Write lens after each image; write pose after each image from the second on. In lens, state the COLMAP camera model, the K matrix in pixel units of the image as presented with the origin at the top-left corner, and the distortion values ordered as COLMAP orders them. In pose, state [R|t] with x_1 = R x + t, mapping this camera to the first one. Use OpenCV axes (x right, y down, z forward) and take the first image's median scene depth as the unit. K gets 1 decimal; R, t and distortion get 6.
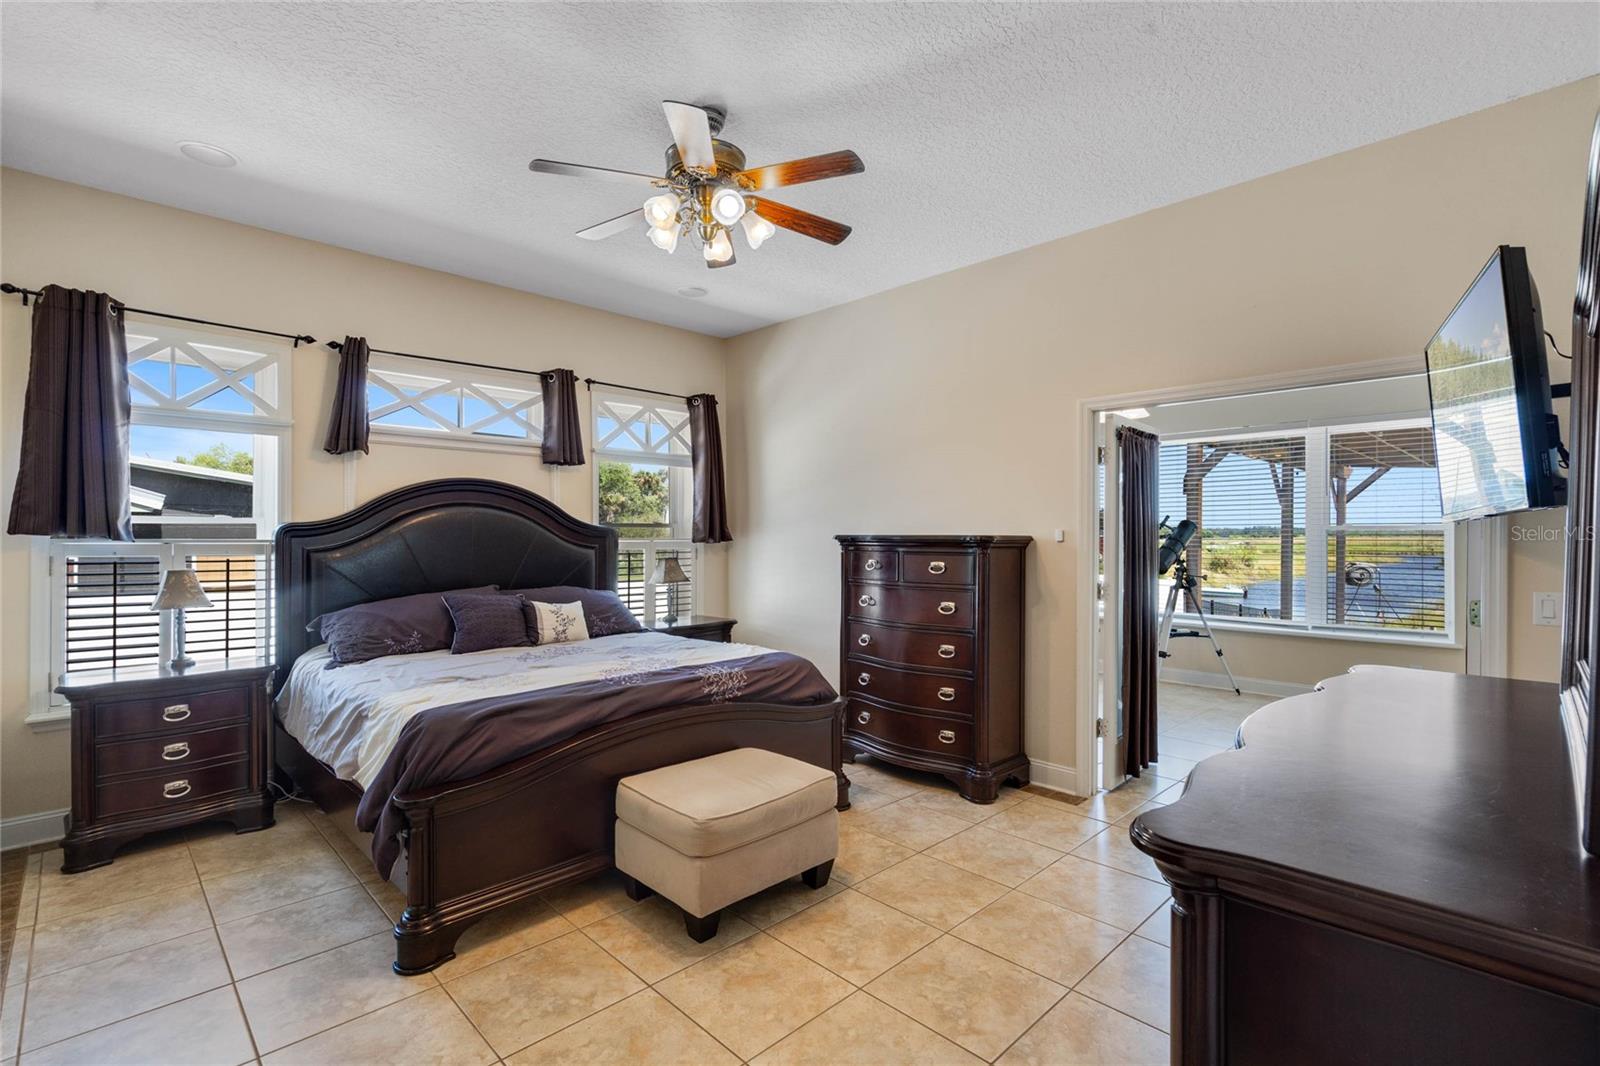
lens RADIAL K [[735.0, 0, 802.4], [0, 735.0, 535.2], [0, 0, 1]] dist [-0.000744, 0.000126]
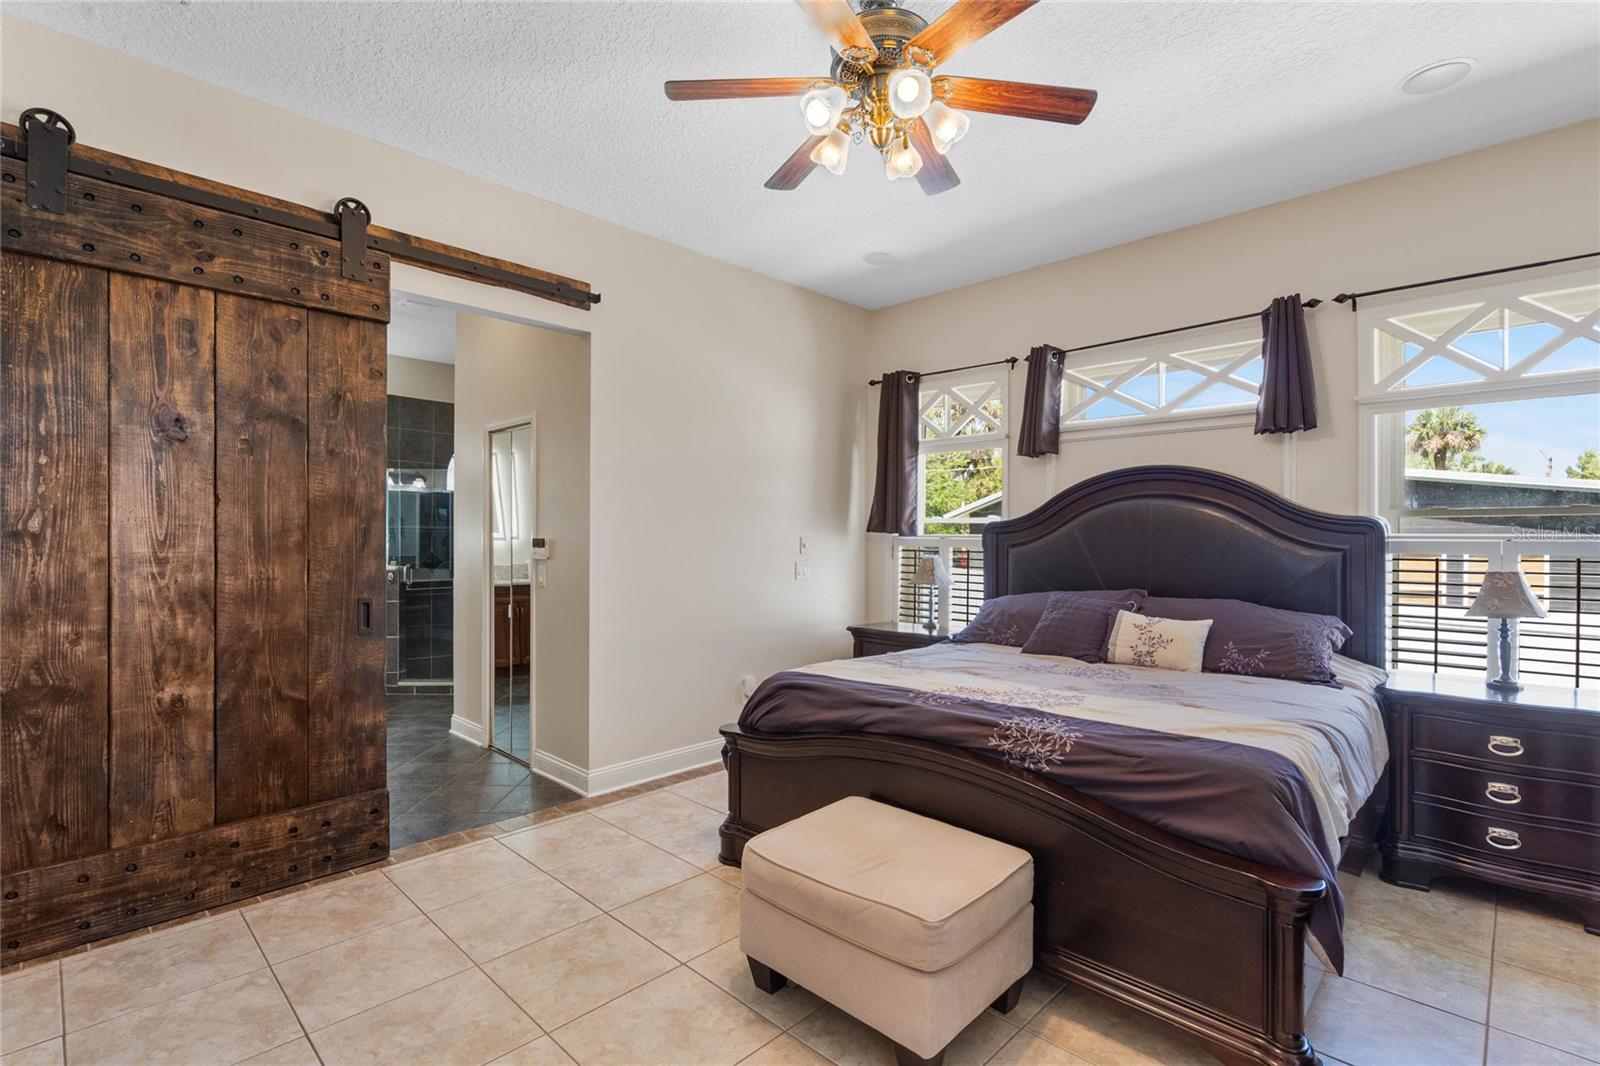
lens RADIAL K [[735.0, 0, 800.4], [0, 735.0, 533.6], [0, 0, 1]] dist [-0.000744, 0.000126]
pose [[0.012724, -0.008473, -0.999883, 0.438570], [-0.009544, 0.999918, -0.008595, 0.014843], [0.999873, 0.009652, 0.012642, 0.617638]]
